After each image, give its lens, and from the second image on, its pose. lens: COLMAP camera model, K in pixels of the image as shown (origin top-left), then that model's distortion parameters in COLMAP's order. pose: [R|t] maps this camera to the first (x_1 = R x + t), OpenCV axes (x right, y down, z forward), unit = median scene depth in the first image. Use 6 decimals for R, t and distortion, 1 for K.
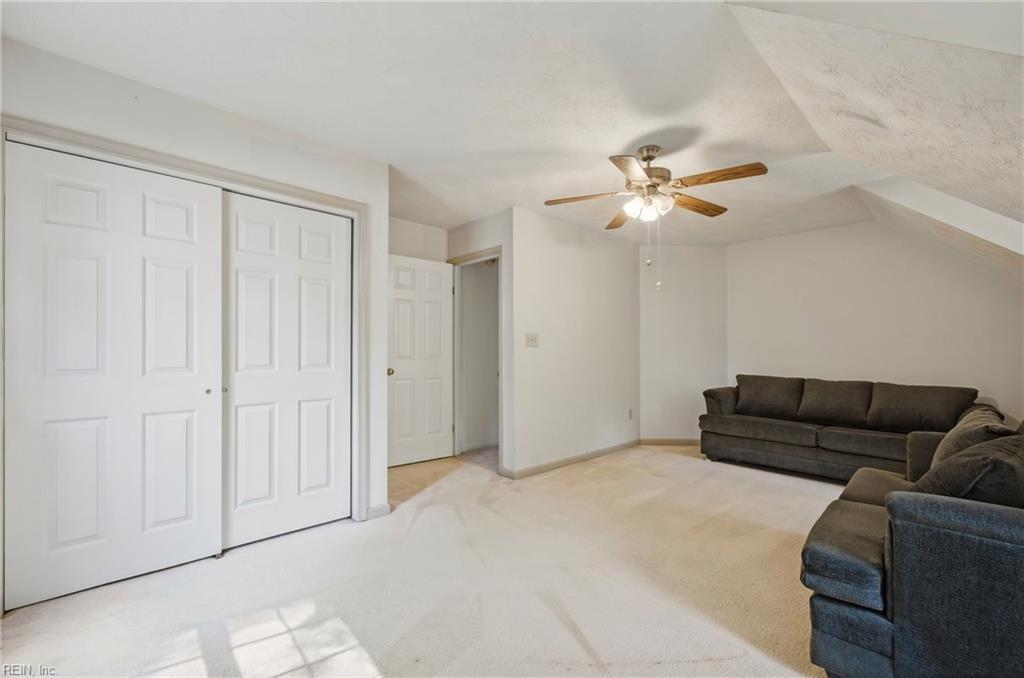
lens RADIAL K [[407.6, 0, 511.2], [0, 407.6, 338.2], [0, 0, 1]] dist [-0.001416, 0.000553]
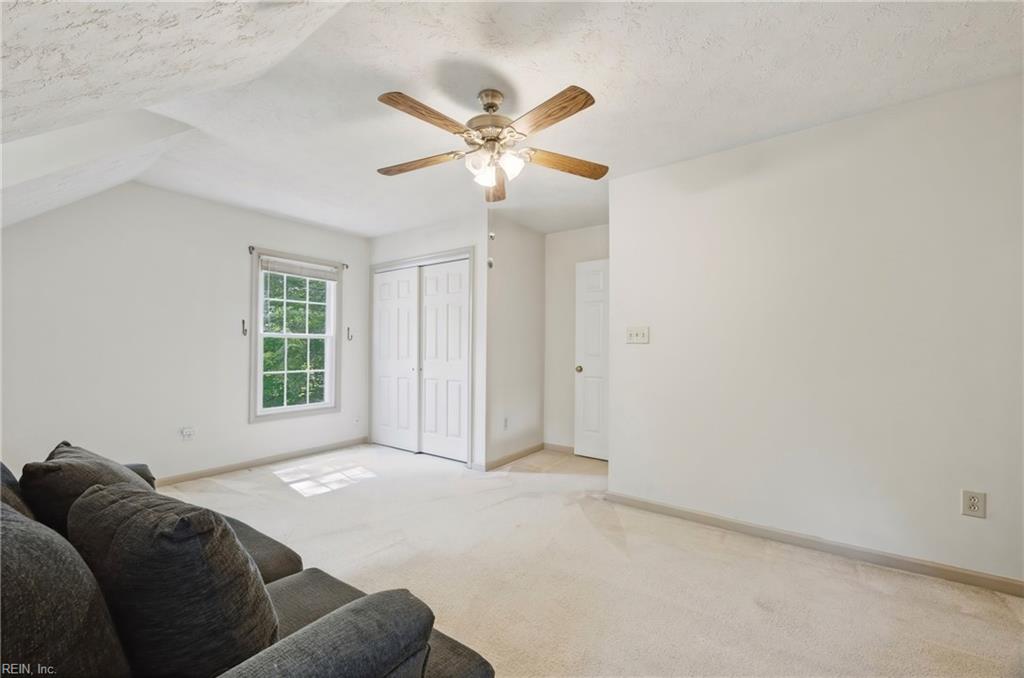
lens RADIAL K [[407.6, 0, 511.2], [0, 407.6, 338.2], [0, 0, 1]] dist [-0.001416, 0.000553]
pose [[0.226421, -0.035301, -0.973390, 1.133572], [0.021084, 0.999287, -0.031336, 0.042560], [0.973801, -0.013427, 0.227004, 0.864744]]
